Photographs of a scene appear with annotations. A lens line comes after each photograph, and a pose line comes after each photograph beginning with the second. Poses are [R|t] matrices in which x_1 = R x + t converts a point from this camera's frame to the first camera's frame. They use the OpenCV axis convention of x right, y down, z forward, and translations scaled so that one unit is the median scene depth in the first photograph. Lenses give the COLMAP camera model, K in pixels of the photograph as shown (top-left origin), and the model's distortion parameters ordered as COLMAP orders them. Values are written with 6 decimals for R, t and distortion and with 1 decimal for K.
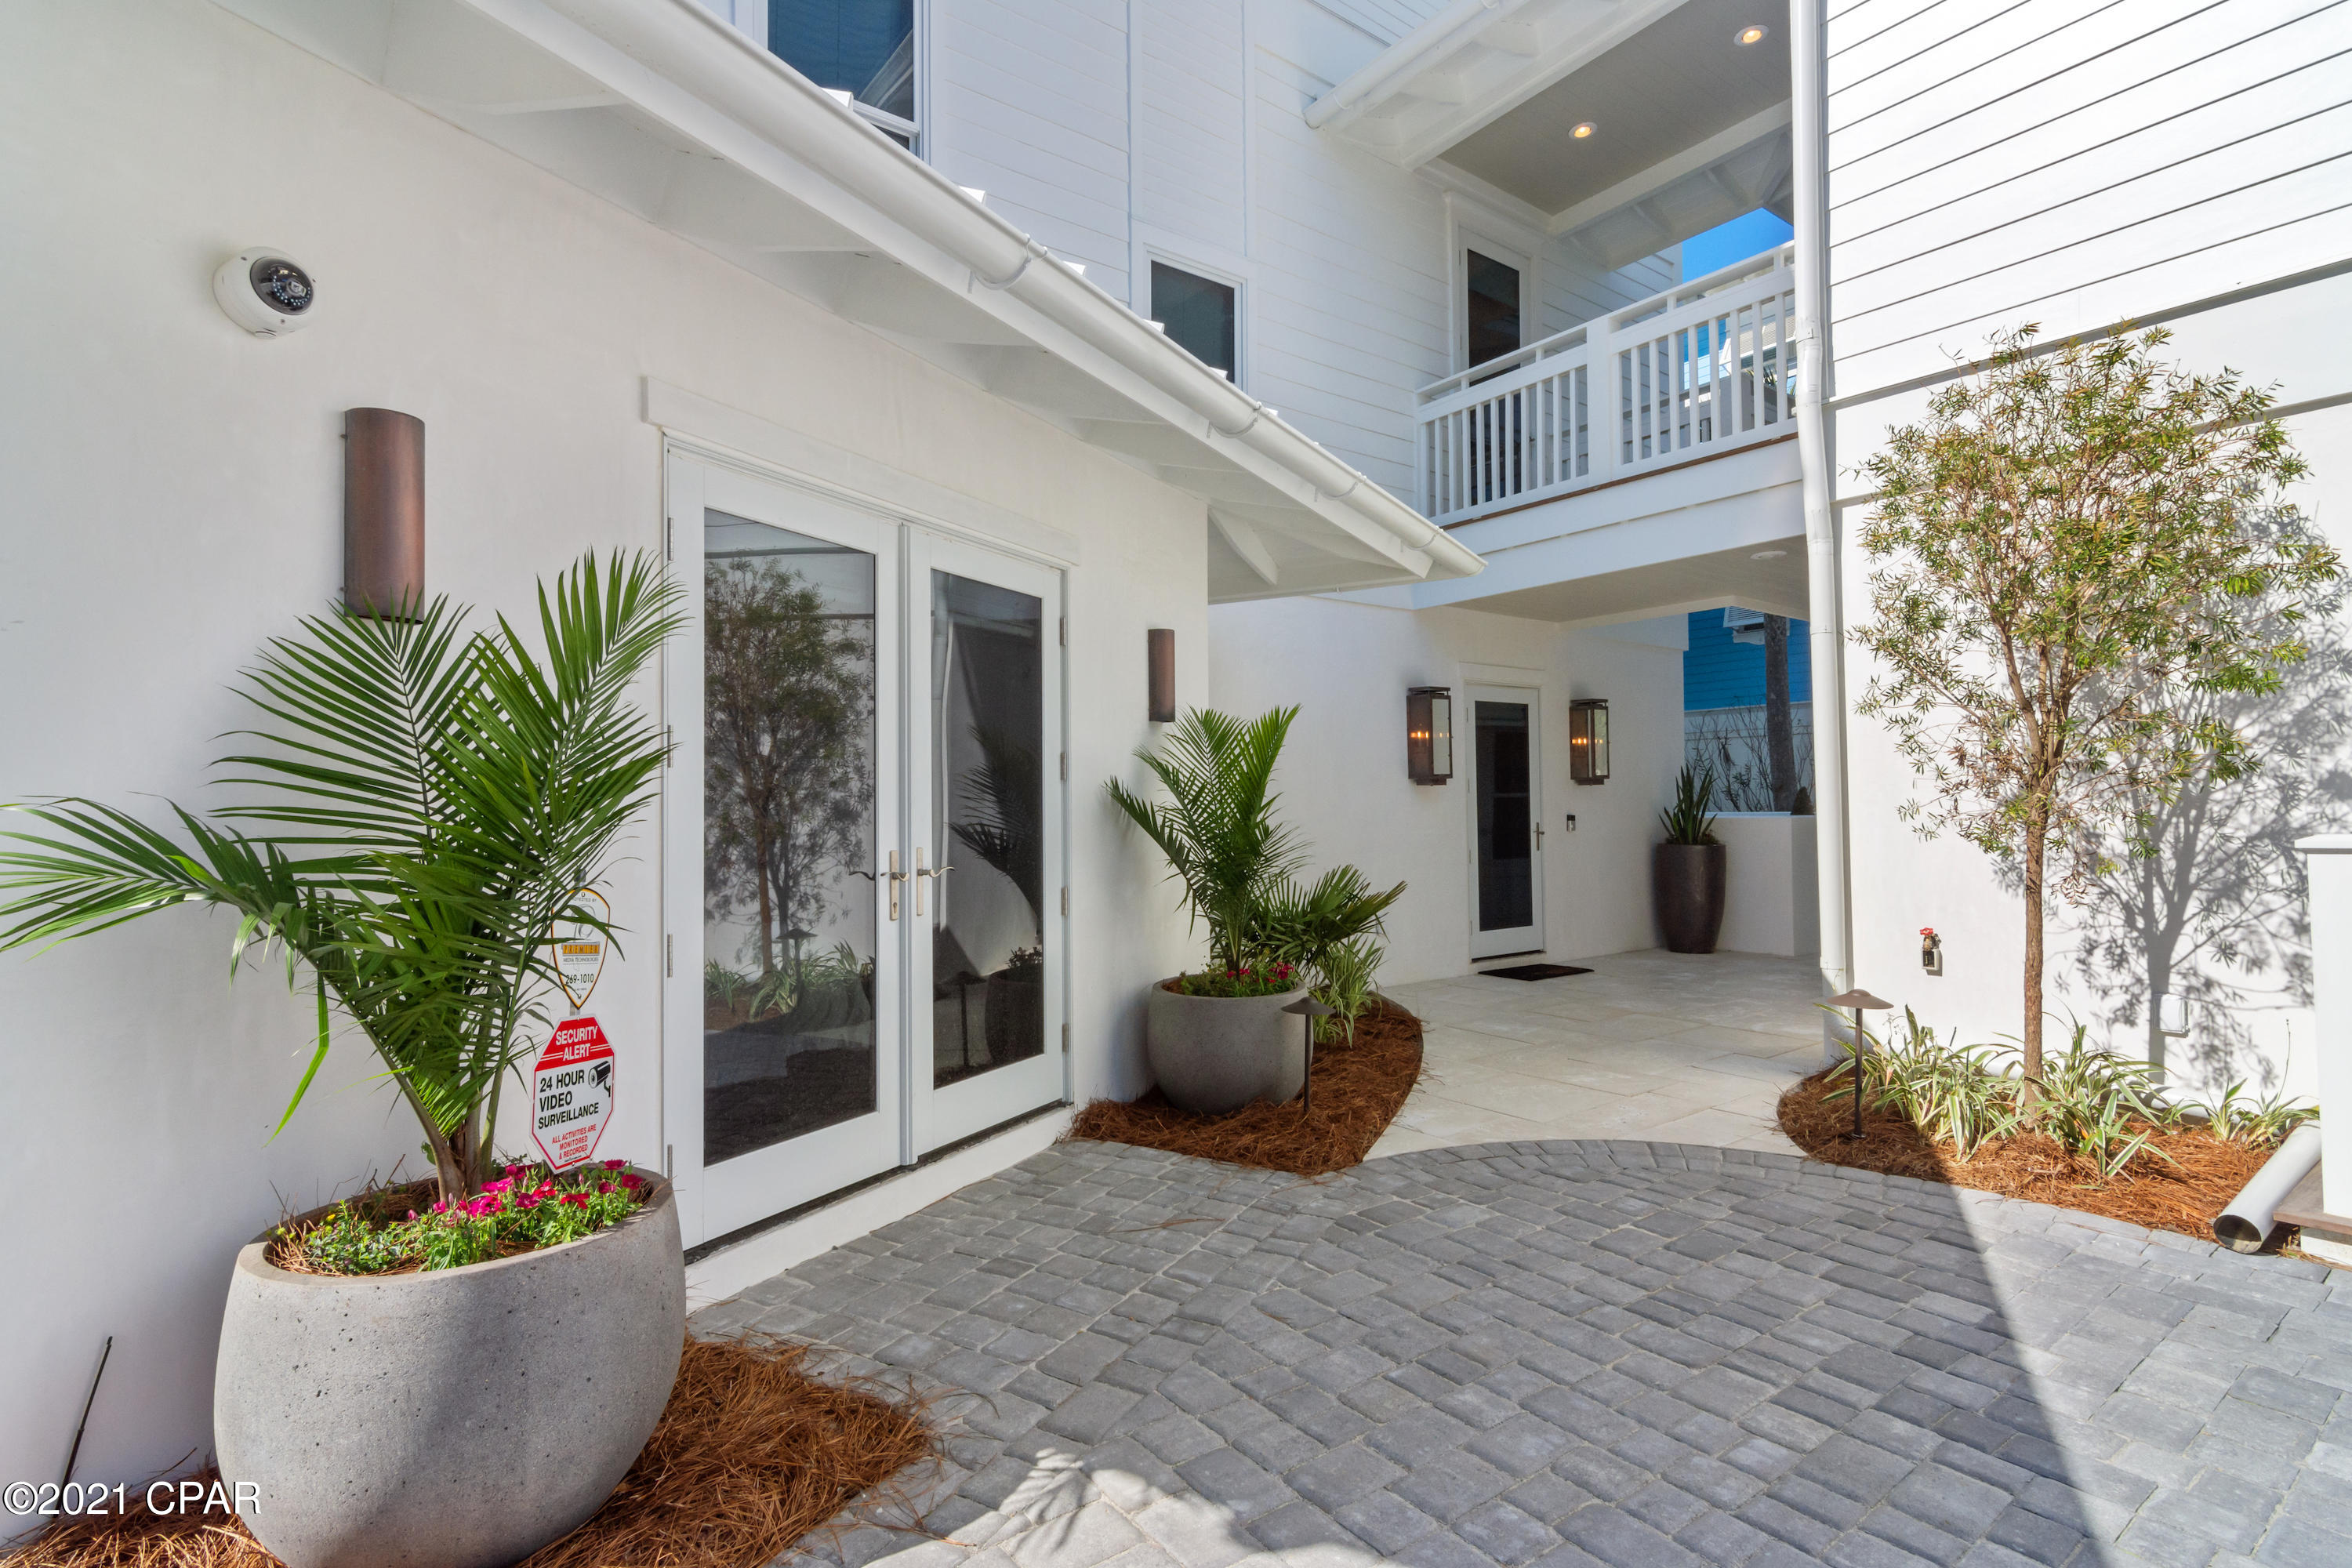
lens RADIAL K [[1120.1, 0, 1176.0], [0, 1120.1, 784.0], [0, 0, 1]] dist [-0.000570, -0.000022]
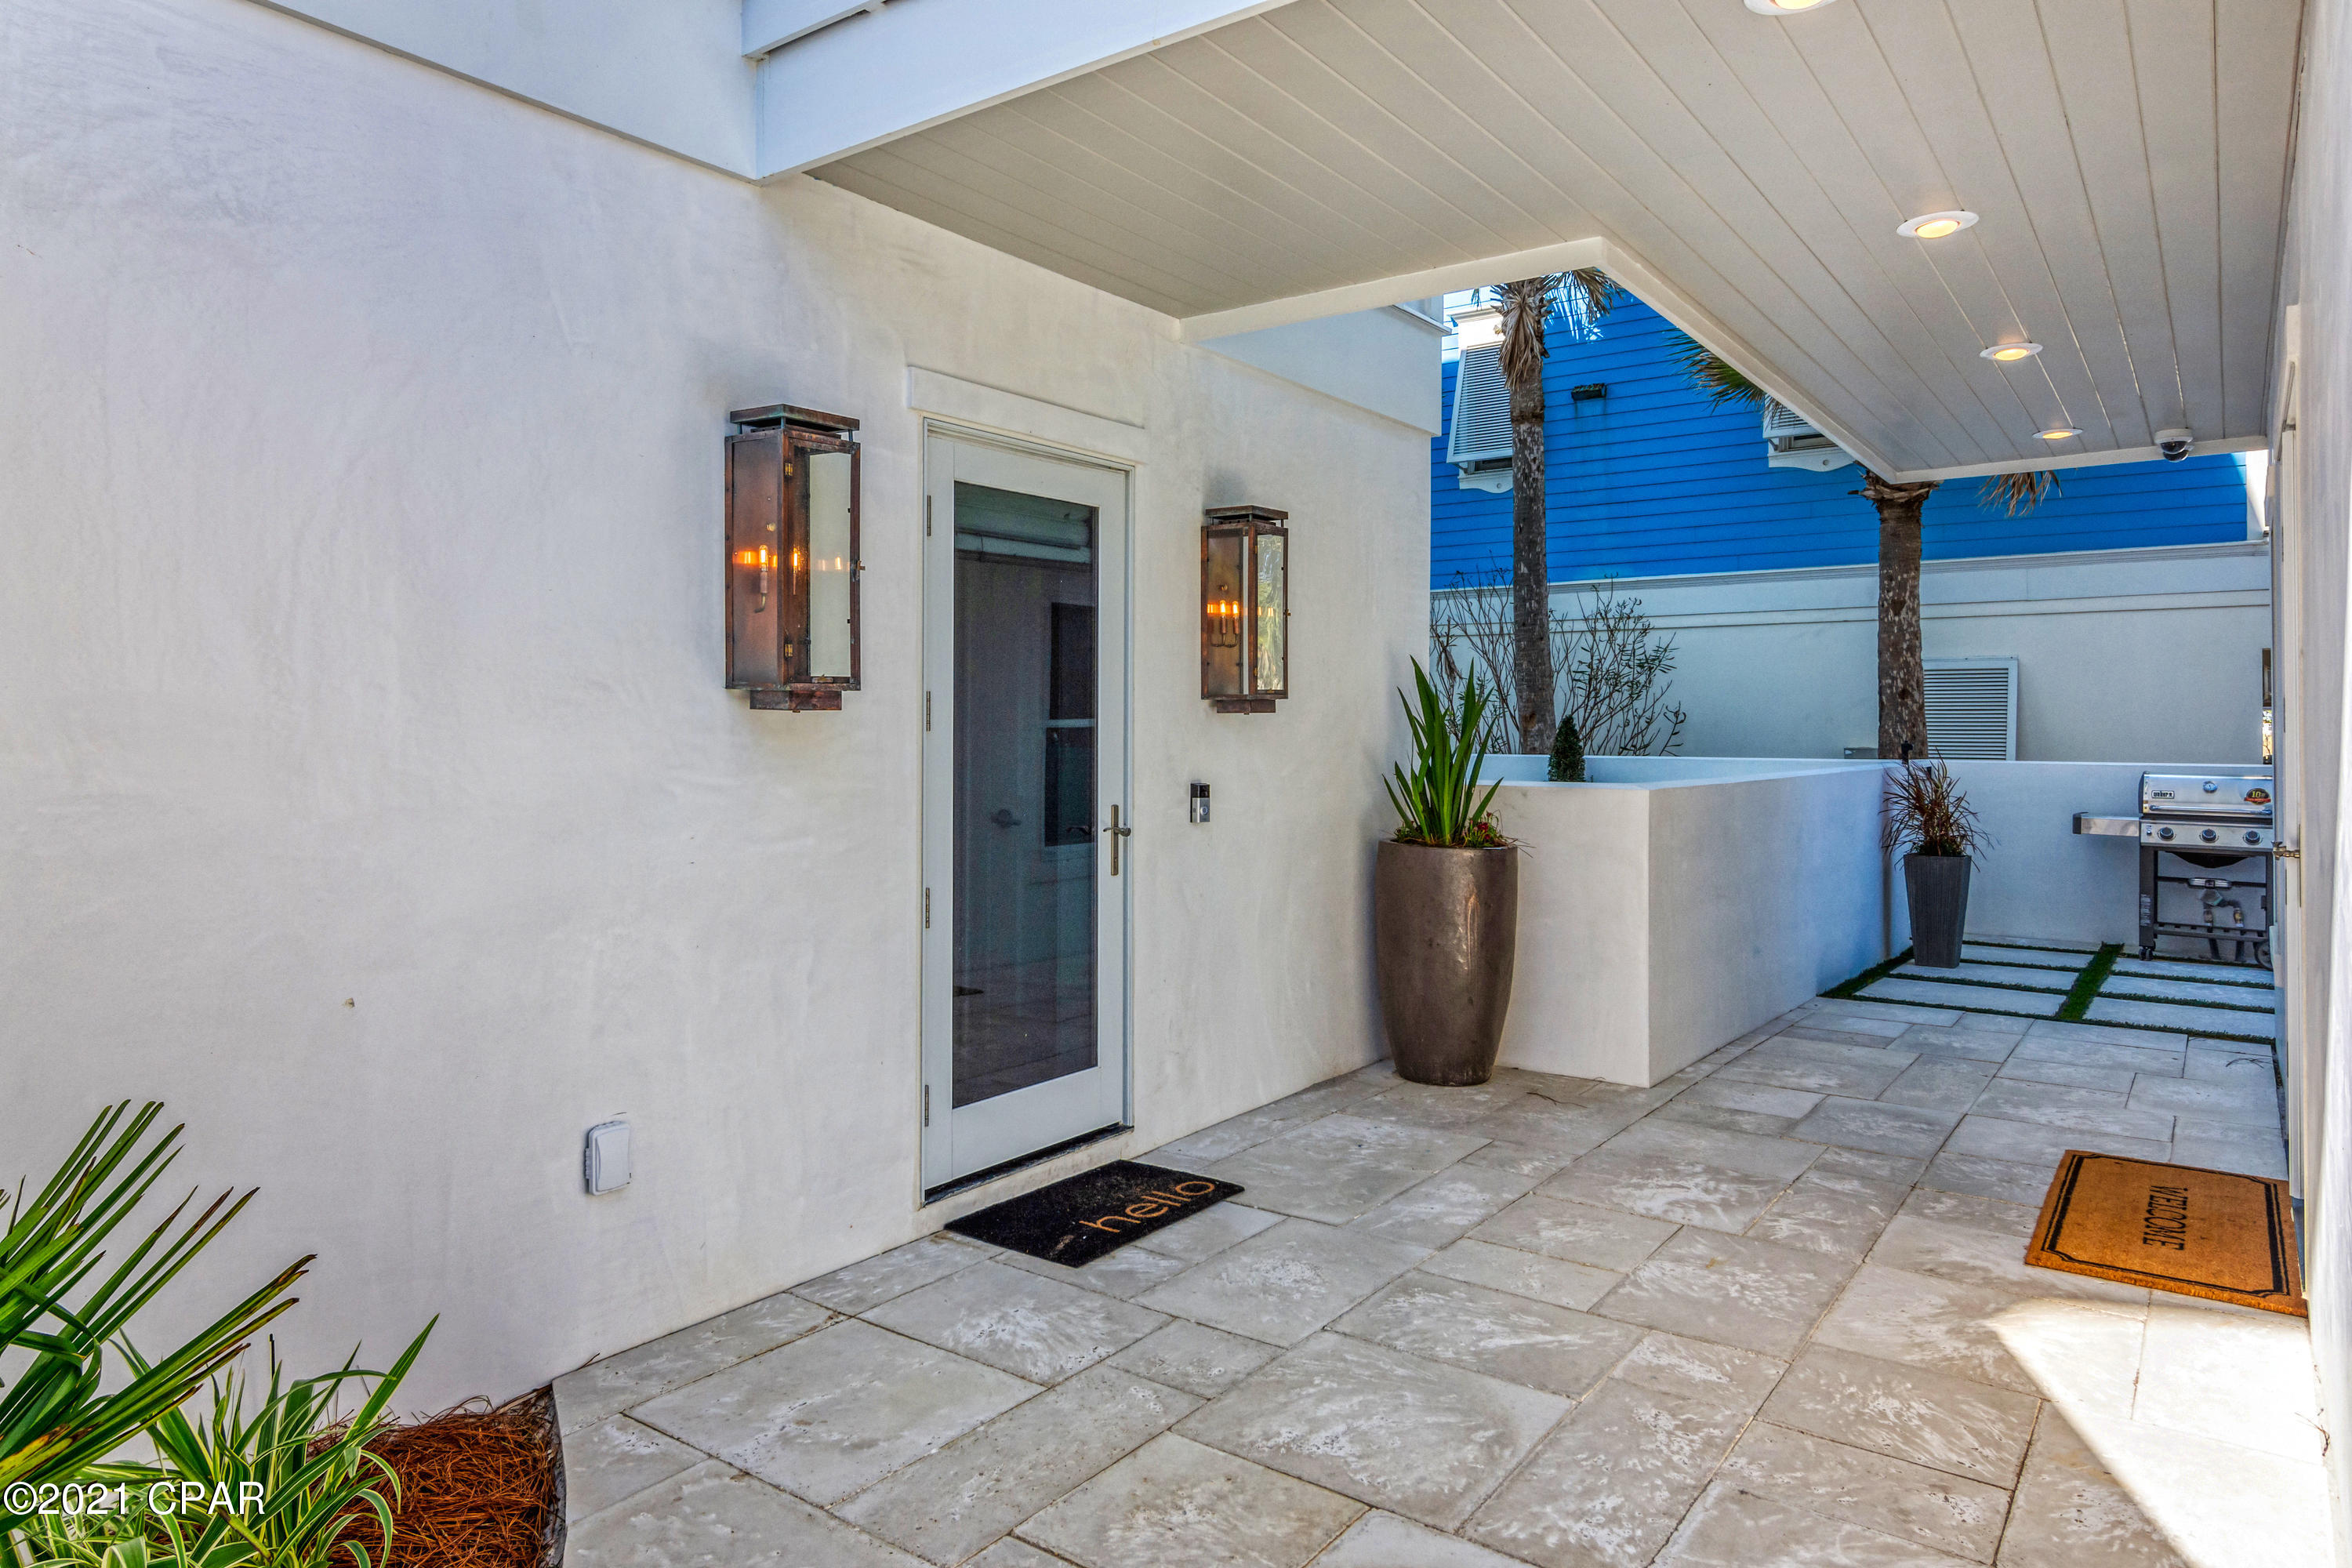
lens RADIAL K [[1447.8, 0, 1176.0], [0, 1447.8, 784.0], [0, 0, 1]] dist [0.000169, 0.000007]
pose [[0.953167, -0.000104, 0.302443, 0.185333], [-0.017831, 0.998241, 0.056537, -0.002756], [-0.301917, -0.059282, 0.951489, 0.501034]]
